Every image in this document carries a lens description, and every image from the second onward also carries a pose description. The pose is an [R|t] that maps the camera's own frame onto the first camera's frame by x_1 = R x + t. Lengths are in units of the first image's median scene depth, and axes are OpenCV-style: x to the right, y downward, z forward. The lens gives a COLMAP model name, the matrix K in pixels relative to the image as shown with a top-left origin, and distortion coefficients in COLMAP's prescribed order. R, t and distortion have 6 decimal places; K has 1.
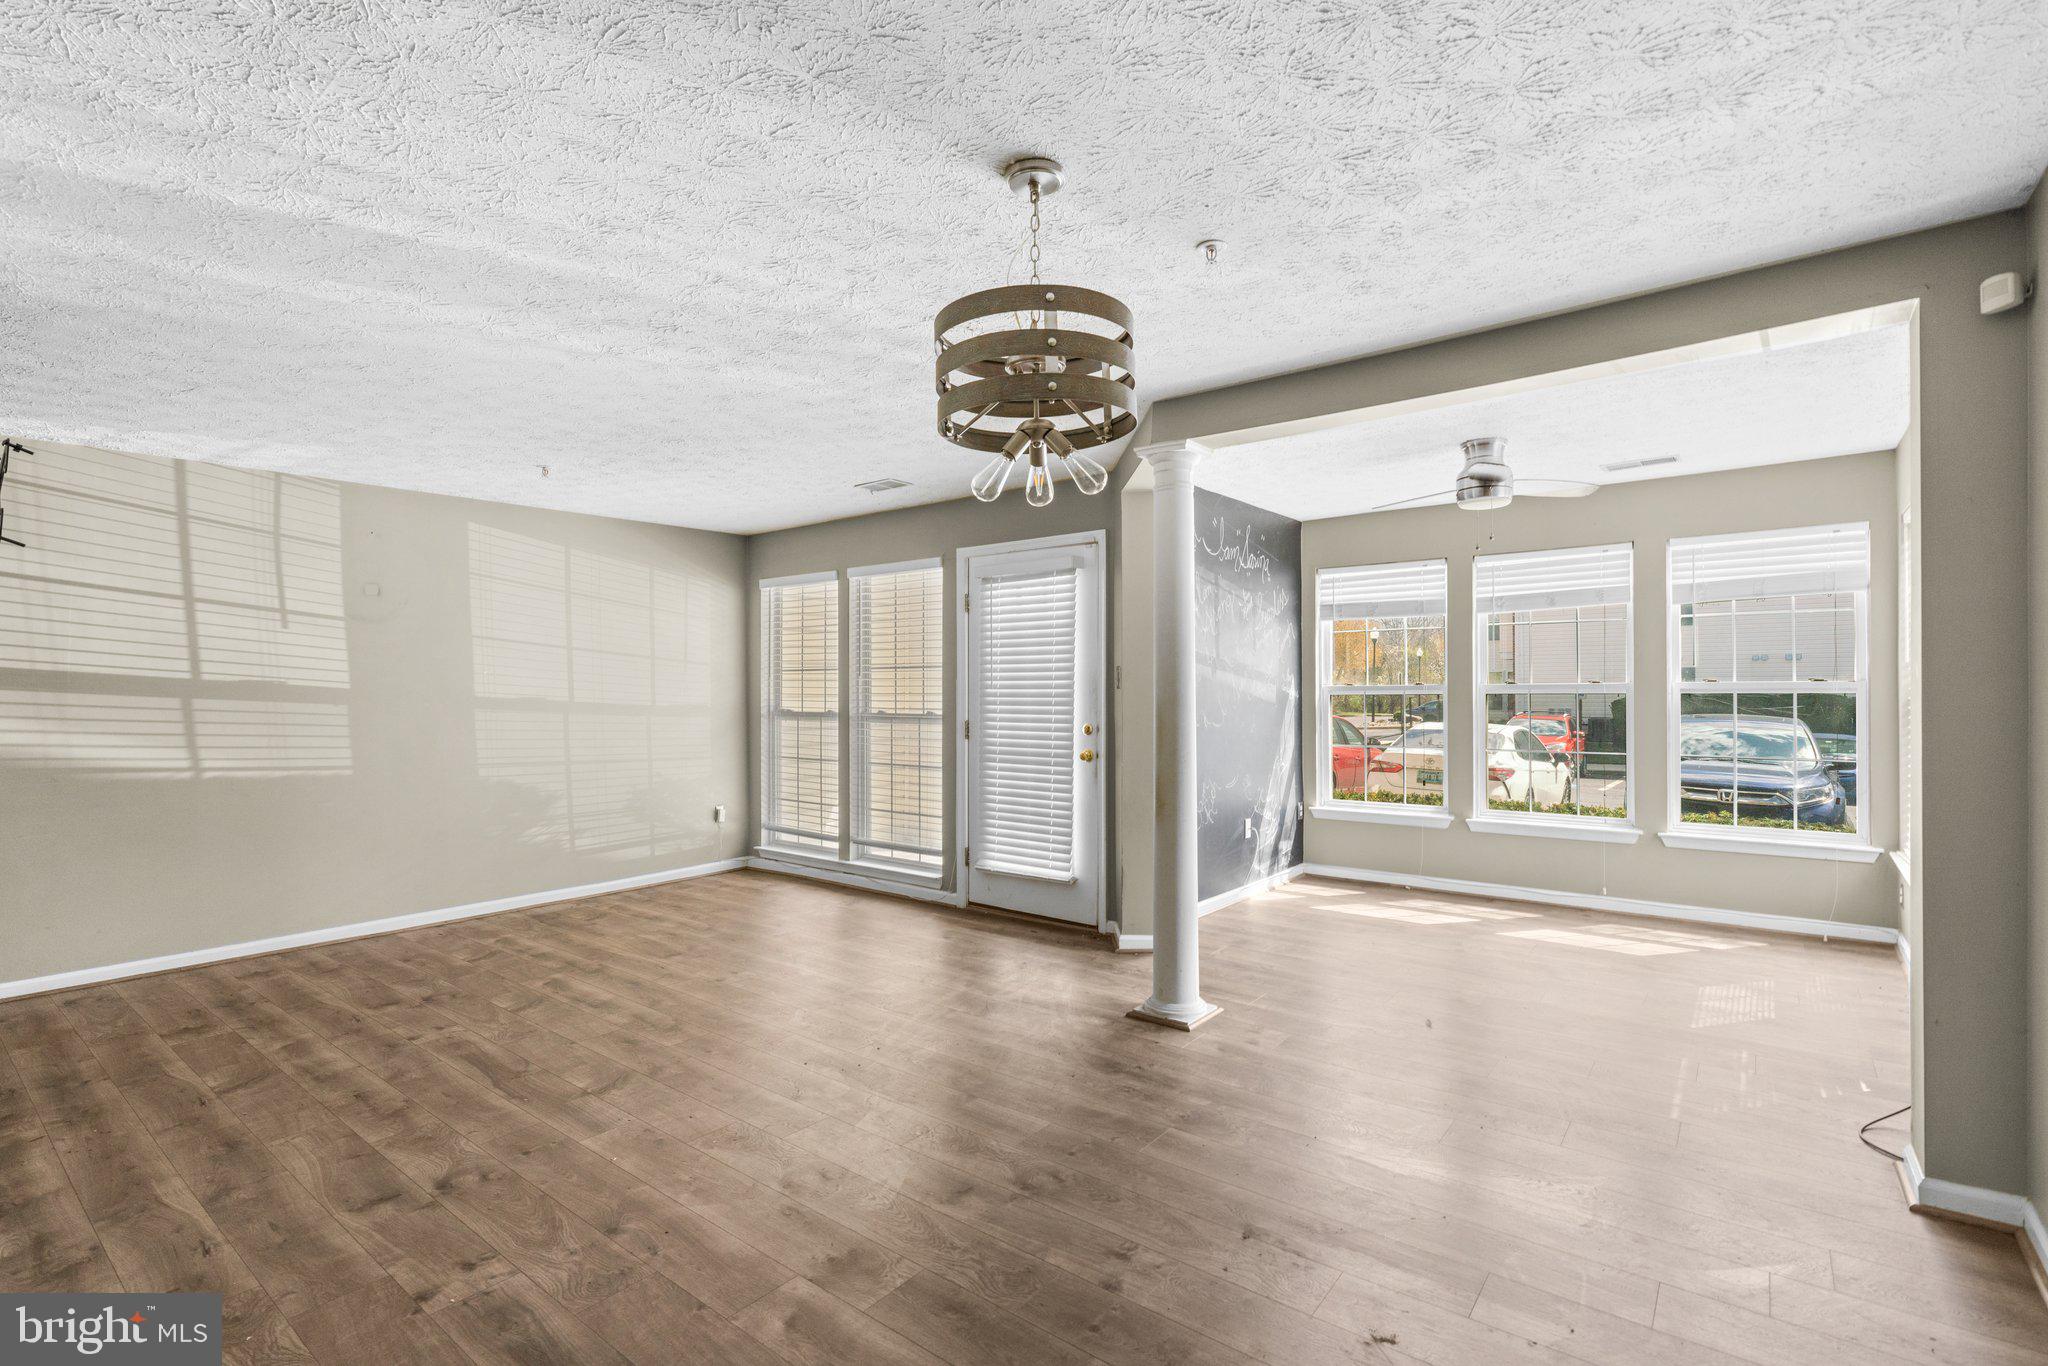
lens RADIAL K [[946.0, 0, 1014.8], [0, 946.0, 689.6], [0, 0, 1]] dist [-0.008511, 0.001343]
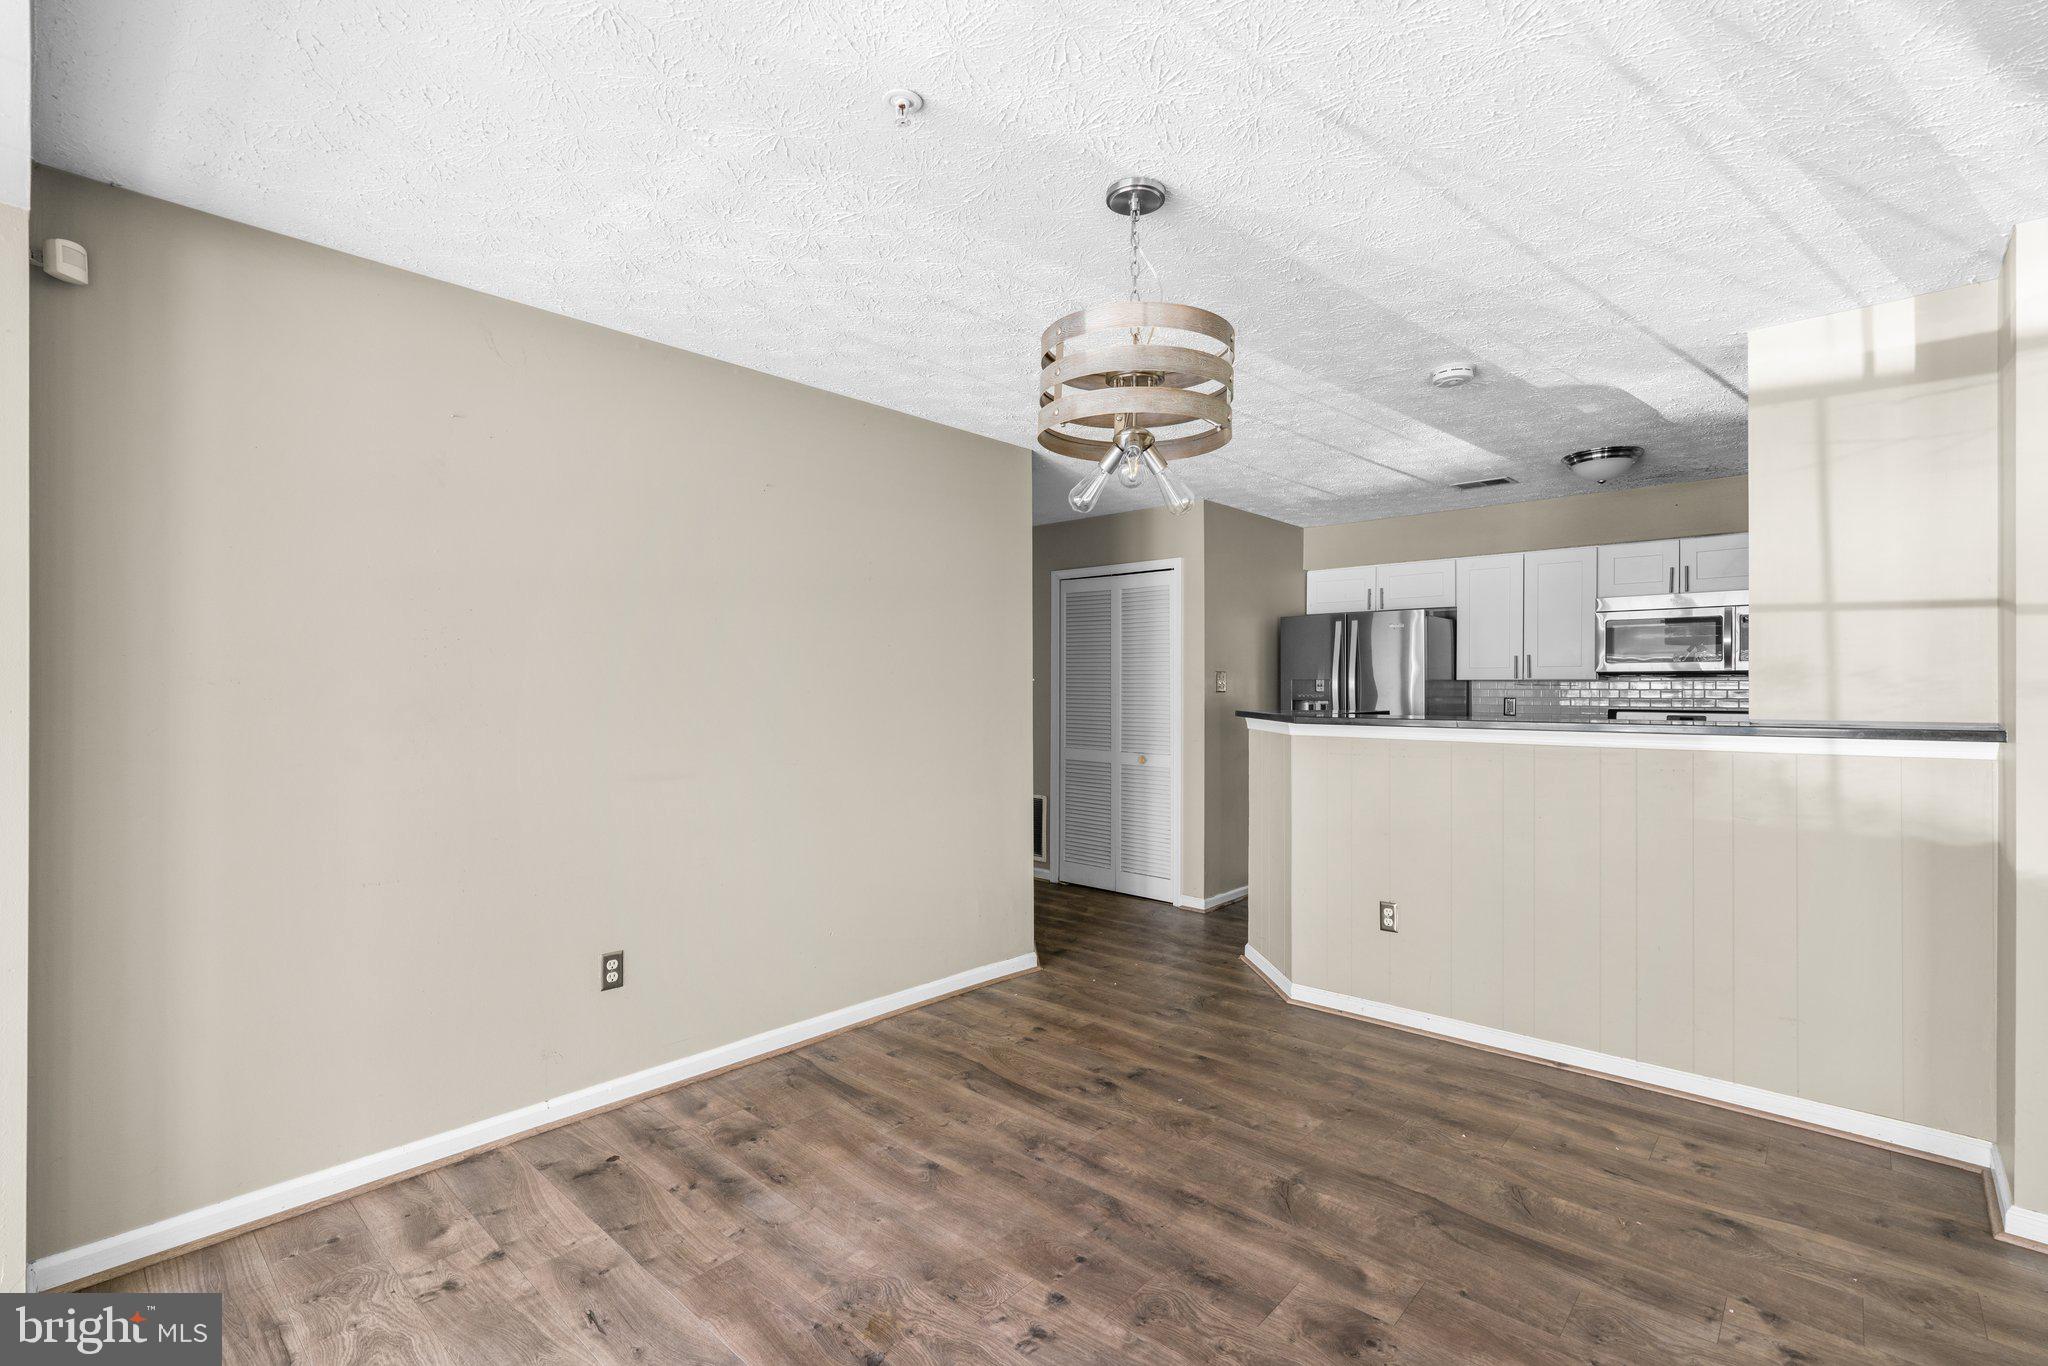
lens RADIAL K [[920.0, 0, 1017.7], [0, 920.0, 697.3], [0, 0, 1]] dist [-0.005140, 0.001405]
pose [[-0.997399, 0.005404, 0.071878, 0.032560], [0.006391, 0.999888, 0.013512, -0.003446], [-0.071797, 0.013936, -0.997322, 0.897565]]
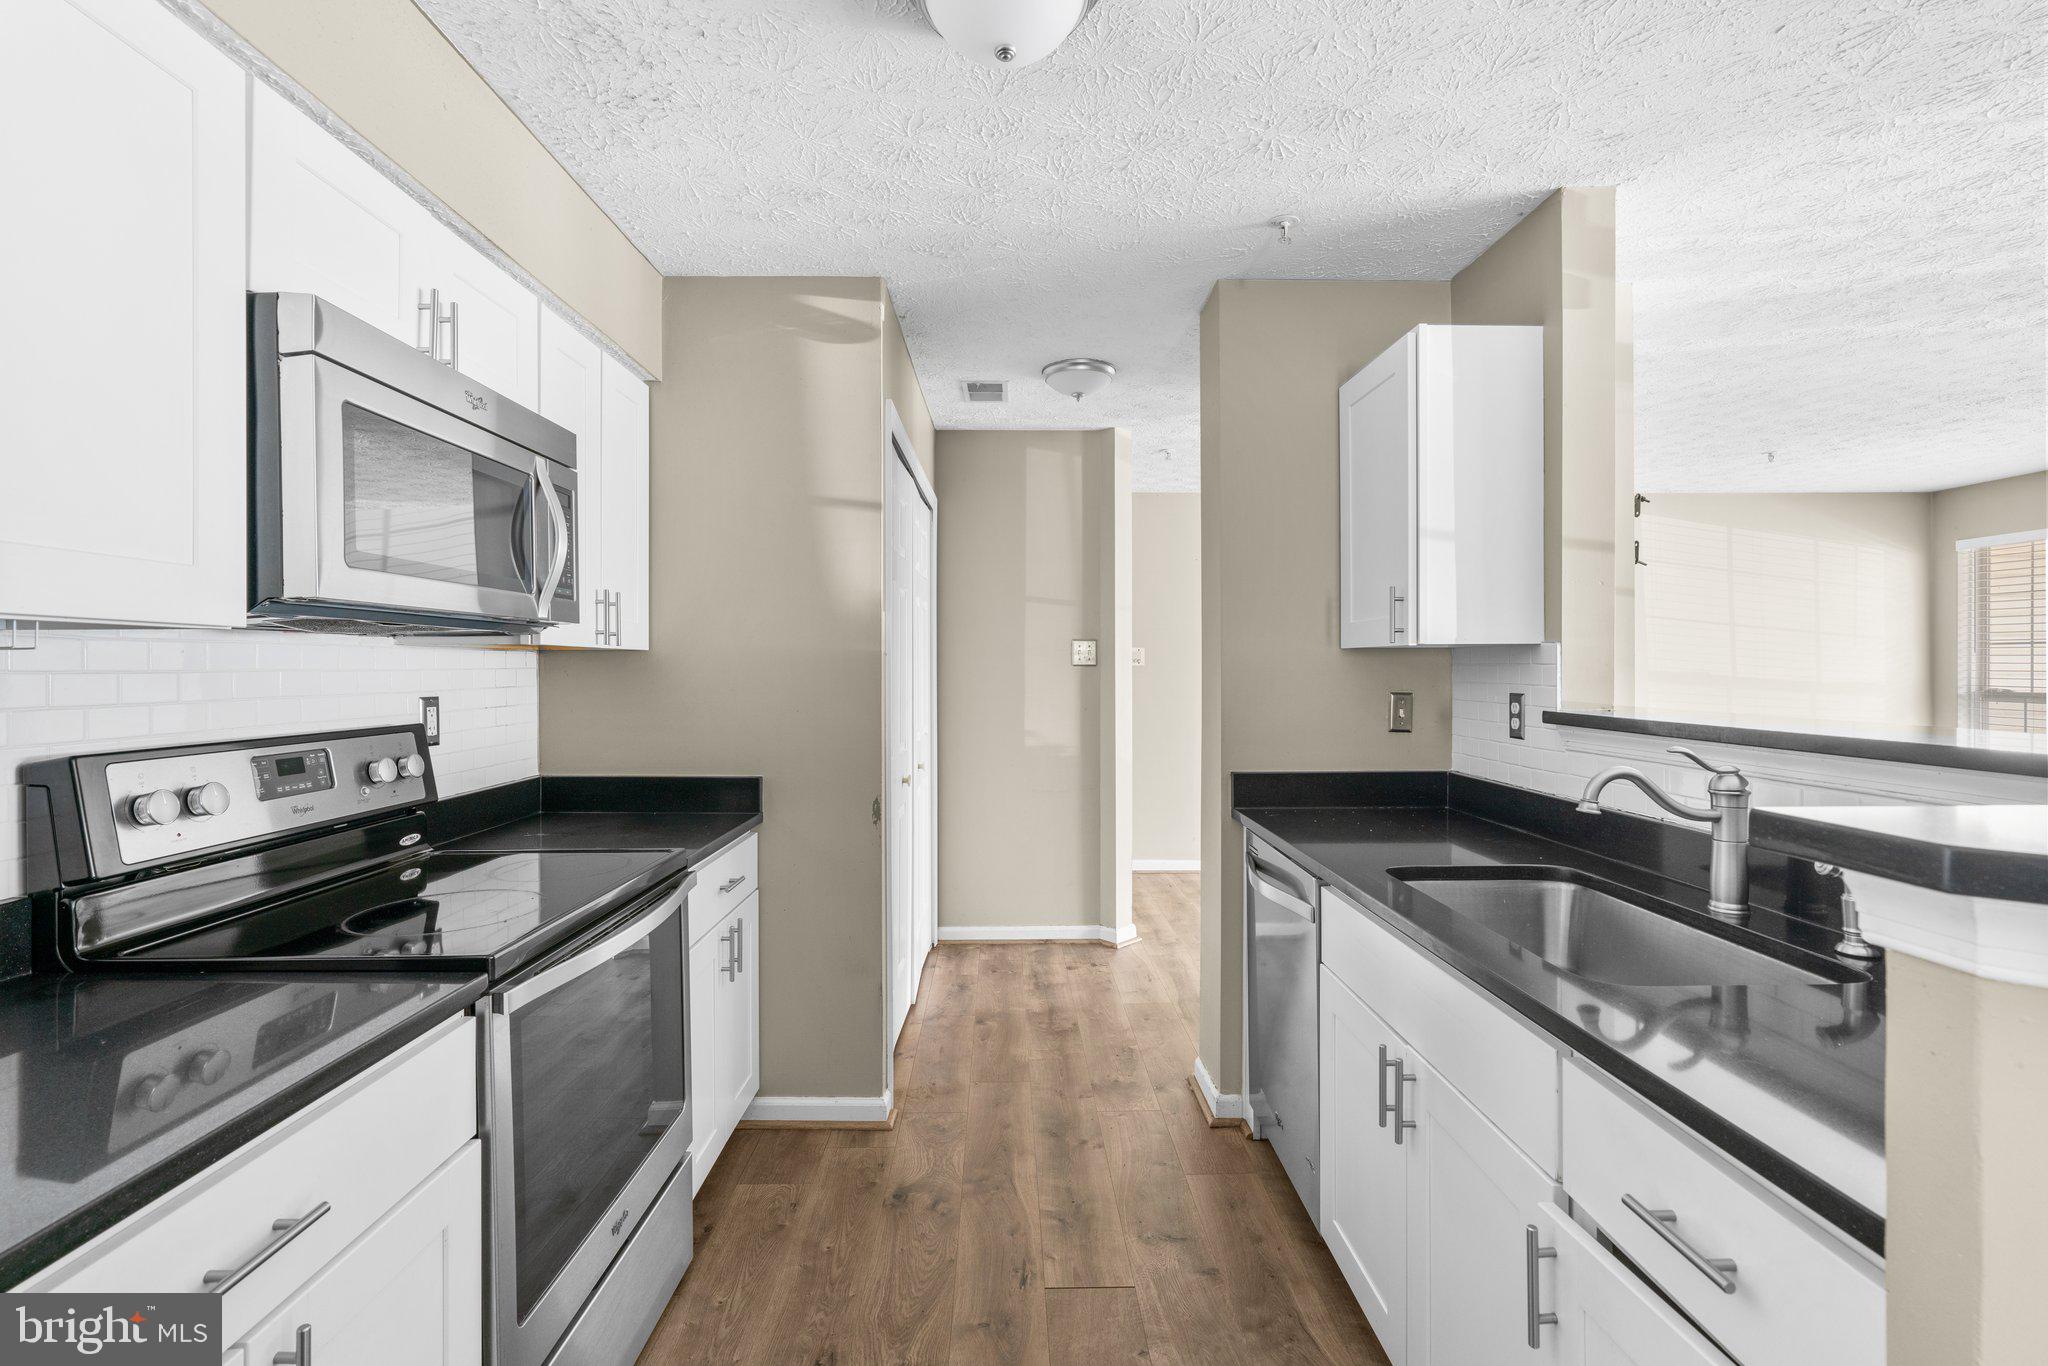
lens RADIAL K [[917.2, 0, 1018.7], [0, 917.2, 669.3], [0, 0, 1]] dist [-0.011213, 0.004670]
pose [[0.635073, 0.007531, -0.772416, -0.259871], [-0.005320, 0.999971, 0.005376, 0.003717], [0.772434, 0.000696, 0.635095, -0.307060]]
